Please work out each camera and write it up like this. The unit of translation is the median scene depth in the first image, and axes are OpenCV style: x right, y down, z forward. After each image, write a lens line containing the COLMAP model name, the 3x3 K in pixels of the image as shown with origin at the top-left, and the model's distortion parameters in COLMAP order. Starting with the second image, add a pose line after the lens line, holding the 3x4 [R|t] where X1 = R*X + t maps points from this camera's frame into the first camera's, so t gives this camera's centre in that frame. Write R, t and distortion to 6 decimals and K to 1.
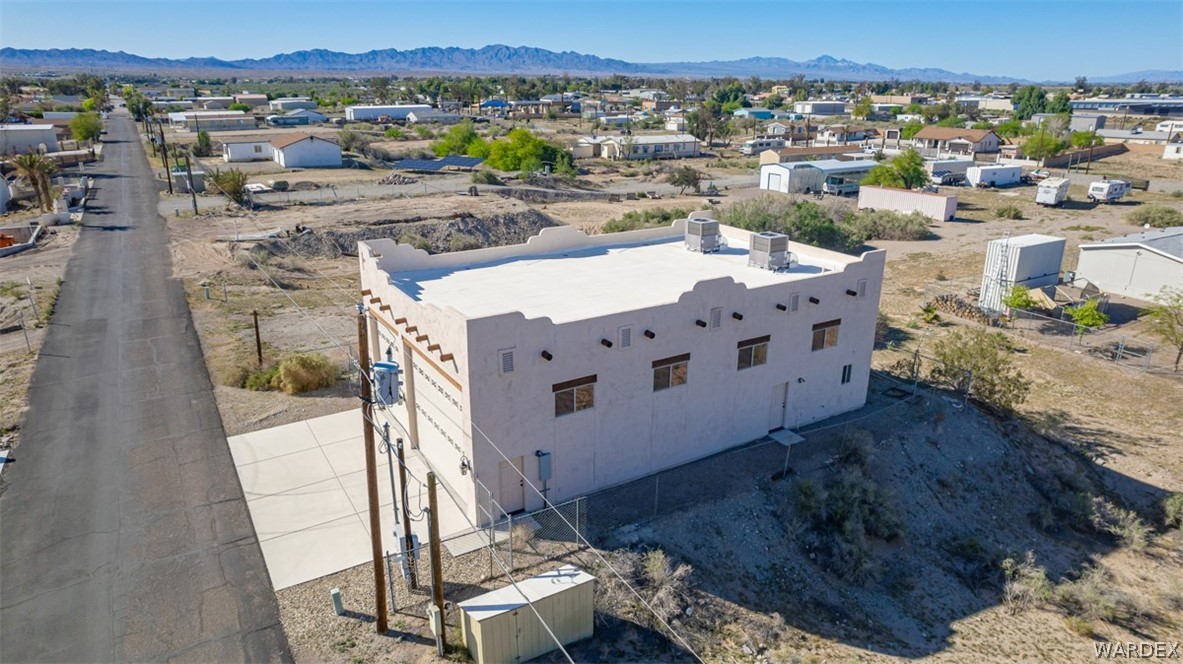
lens RADIAL K [[751.6, 0, 593.0], [0, 751.6, 339.9], [0, 0, 1]] dist [-0.040567, 0.019776]
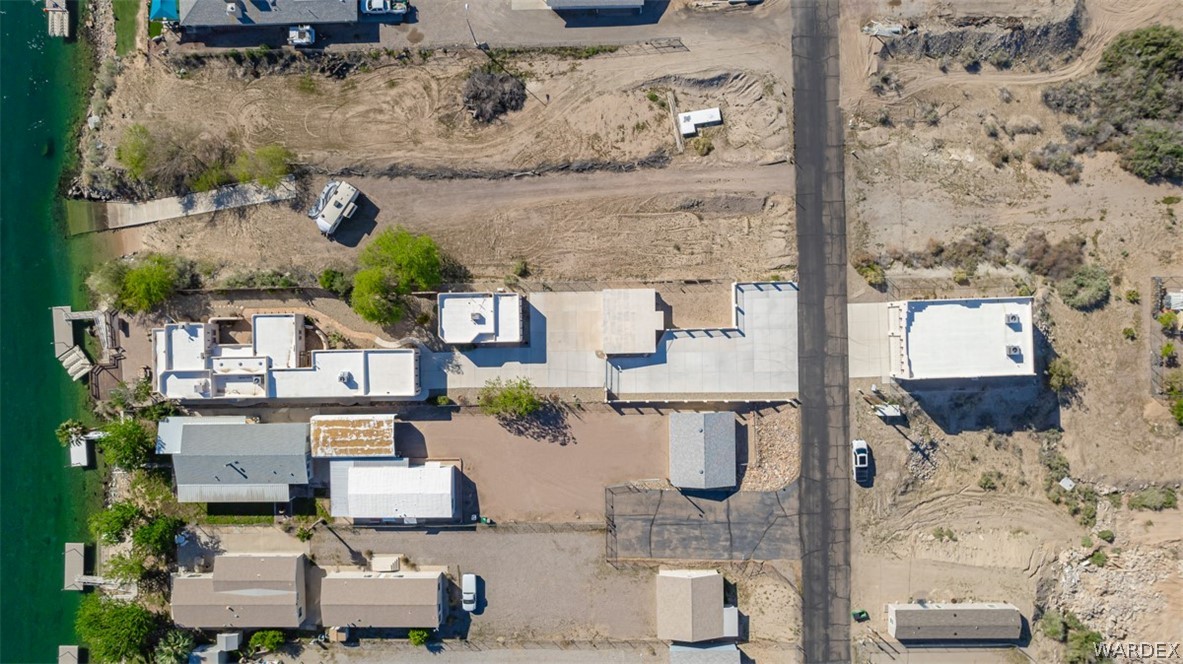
lens RADIAL K [[751.6, 0, 585.3], [0, 751.6, 334.7], [0, 0, 1]] dist [-0.040567, 0.019776]
pose [[0.865926, 0.500034, -0.011736, -0.876117], [-0.157500, 0.294868, 0.942468, -1.836308], [0.474727, -0.814260, 0.334089, -0.589442]]
